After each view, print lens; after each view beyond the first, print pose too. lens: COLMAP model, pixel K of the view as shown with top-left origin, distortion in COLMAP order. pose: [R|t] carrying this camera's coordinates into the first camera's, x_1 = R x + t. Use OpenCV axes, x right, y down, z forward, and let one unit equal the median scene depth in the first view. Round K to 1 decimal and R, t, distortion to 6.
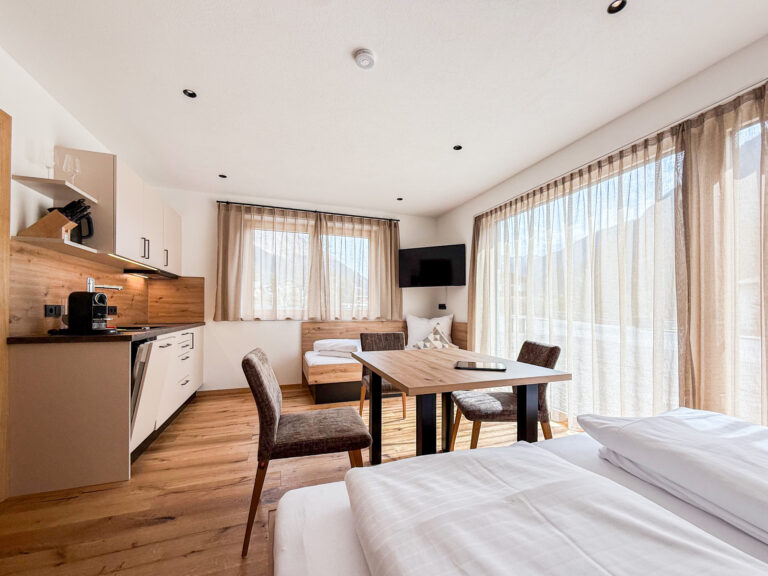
lens RADIAL K [[315.6, 0, 392.8], [0, 315.6, 306.0], [0, 0, 1]] dist [-0.000726, 0.001409]
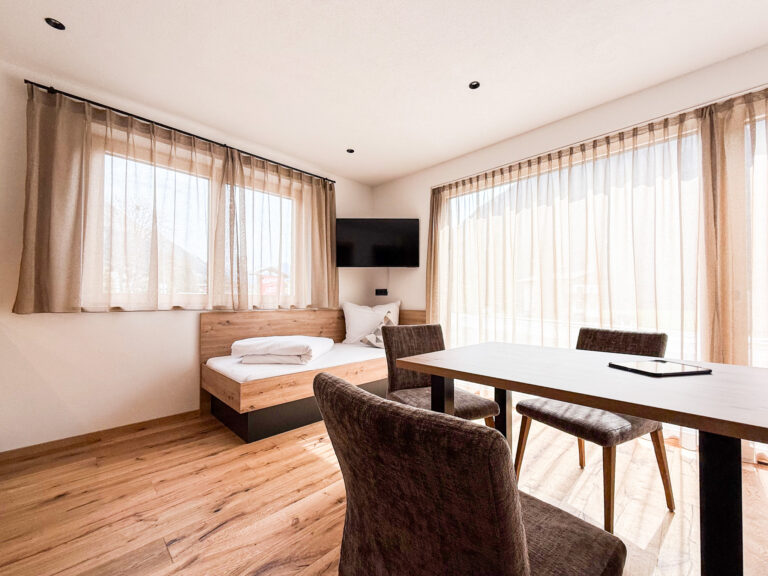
lens RADIAL K [[315.6, 0, 383.6], [0, 315.6, 293.7], [0, 0, 1]] dist [-0.000726, 0.001409]
pose [[0.906850, 0.007406, 0.421389, -0.228109], [-0.003475, 0.999943, -0.010097, 0.017427], [-0.421439, 0.007692, 0.906824, 0.269936]]
